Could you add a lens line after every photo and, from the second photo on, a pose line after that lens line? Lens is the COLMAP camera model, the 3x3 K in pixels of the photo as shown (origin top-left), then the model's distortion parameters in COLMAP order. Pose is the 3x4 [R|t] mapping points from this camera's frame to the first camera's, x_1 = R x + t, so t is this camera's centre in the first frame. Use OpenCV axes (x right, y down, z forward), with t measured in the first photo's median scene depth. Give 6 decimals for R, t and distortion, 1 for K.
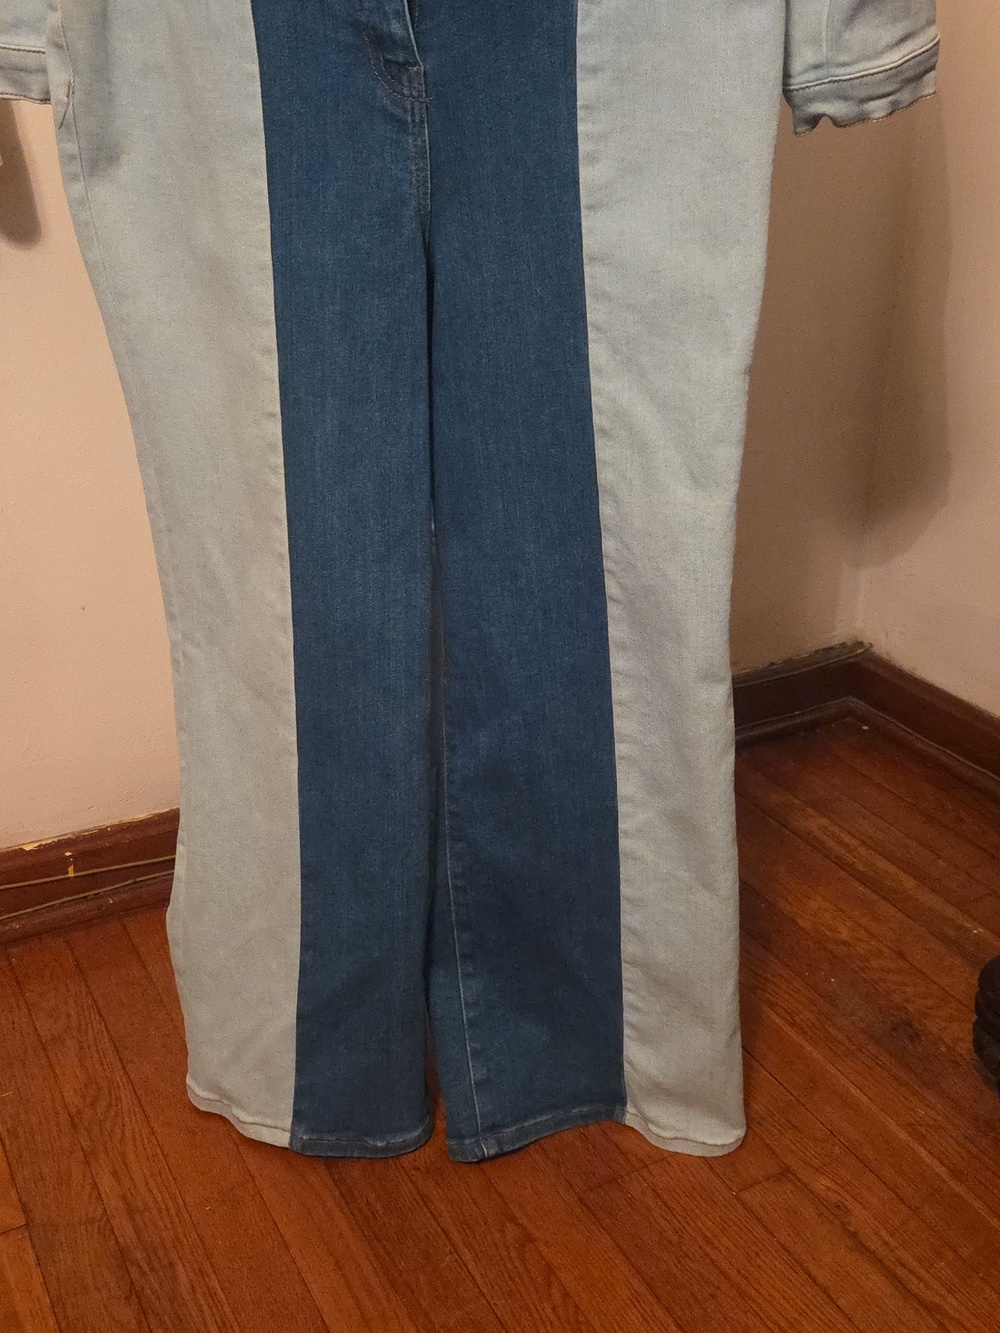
lens RADIAL K [[1484.1, 0, 516.0], [0, 1484.1, 659.0], [0, 0, 1]] dist [0.119003, -0.159272]
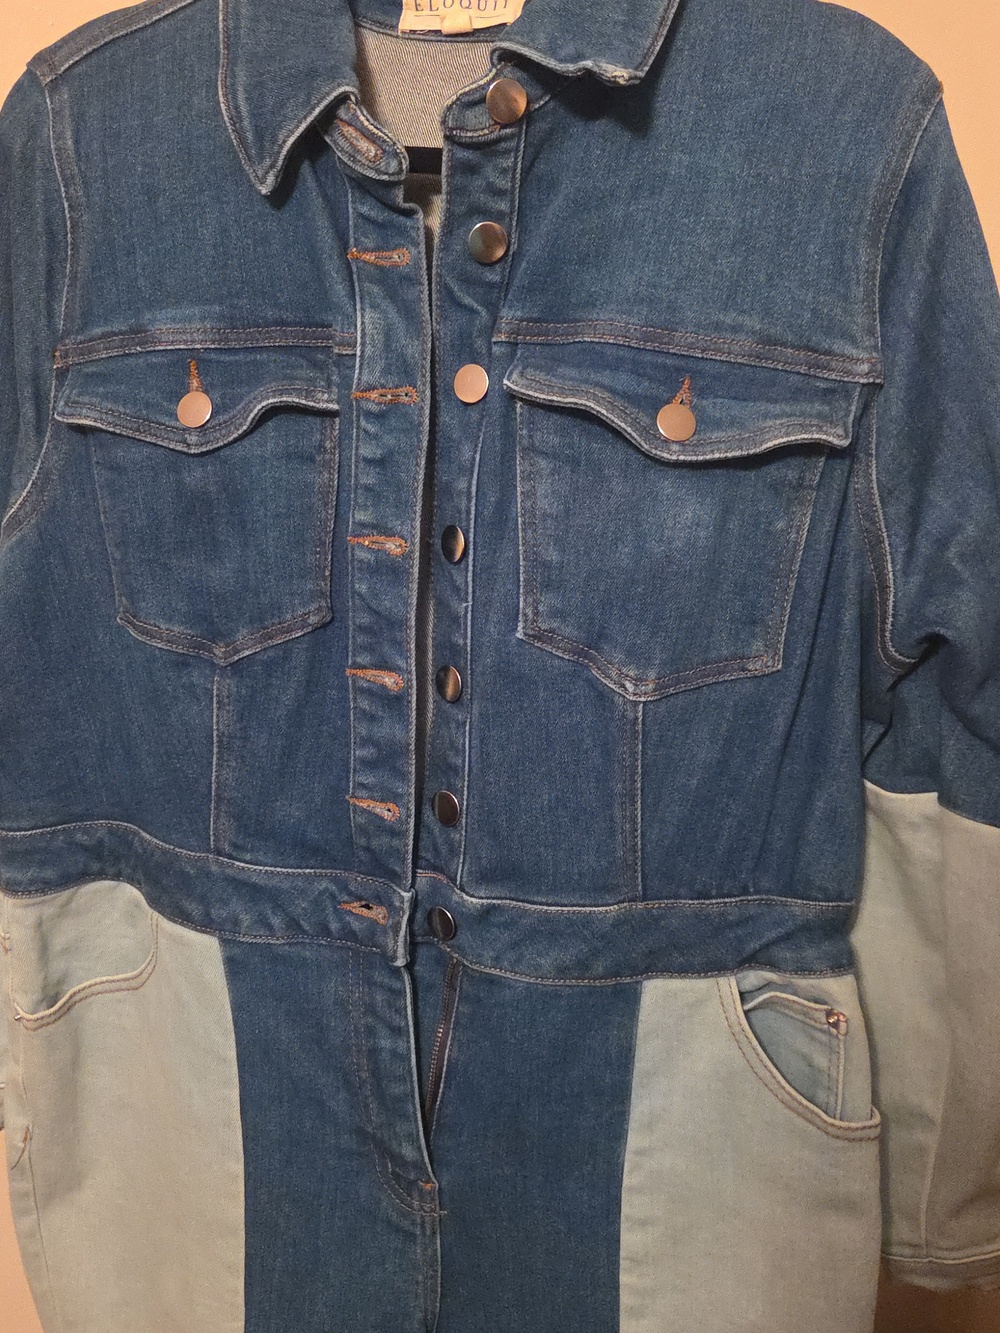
lens RADIAL K [[1484.1, 0, 516.0], [0, 1484.1, 659.0], [0, 0, 1]] dist [0.119003, -0.159272]
pose [[0.998253, 0.047483, -0.035159, -0.002774], [-0.051756, 0.989798, -0.132745, -0.567595], [0.028497, 0.134333, 0.990526, 0.133316]]
